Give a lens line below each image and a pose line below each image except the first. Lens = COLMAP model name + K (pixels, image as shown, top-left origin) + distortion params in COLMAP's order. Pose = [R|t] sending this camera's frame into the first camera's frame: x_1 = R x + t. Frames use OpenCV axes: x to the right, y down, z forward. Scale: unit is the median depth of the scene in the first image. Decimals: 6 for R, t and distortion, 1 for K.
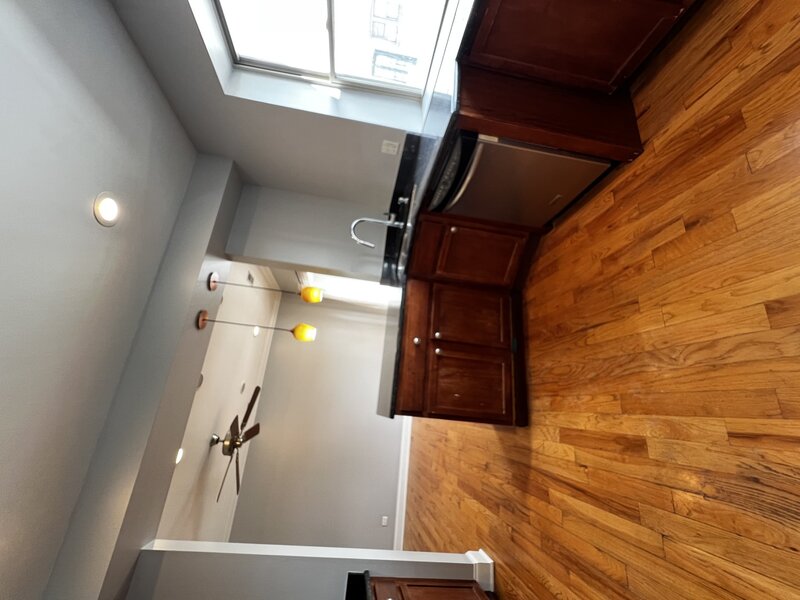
lens RADIAL K [[331.2, 0, 400.0], [0, 331.2, 300.0], [0, 0, 1]] dist [-0.001296, 0.000178]
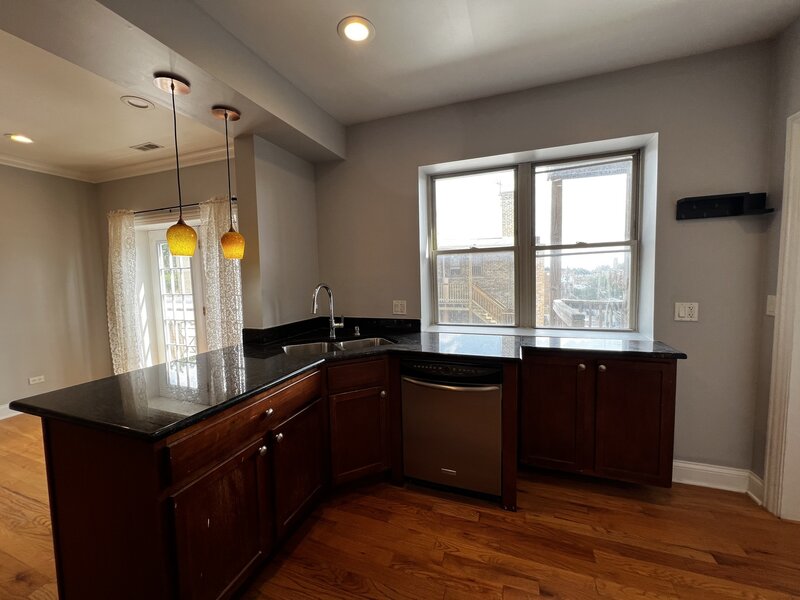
lens RADIAL K [[324.0, 0, 400.5], [0, 324.0, 298.6], [0, 0, 1]] dist [-0.000960, -0.000124]
pose [[0.198734, 0.974785, 0.101480, -0.224573], [-0.602503, 0.203186, -0.771820, 0.500126], [-0.772978, 0.092245, 0.627691, 0.401120]]
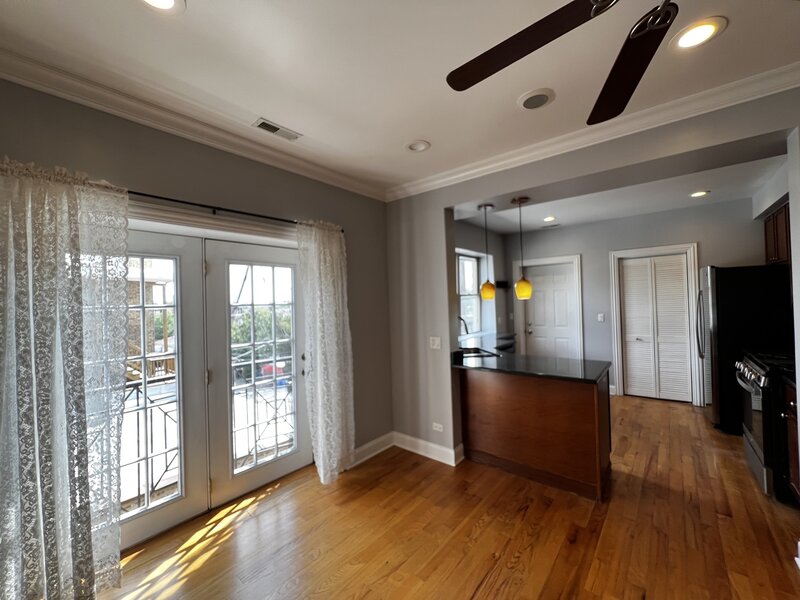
lens RADIAL K [[331.2, 0, 400.0], [0, 331.2, 300.0], [0, 0, 1]] dist [-0.001296, 0.000178]
pose [[0.061295, 0.982713, 0.174692, -0.667228], [0.556633, 0.111621, -0.823225, 1.105448], [-0.828494, 0.147699, -0.540169, 2.750600]]
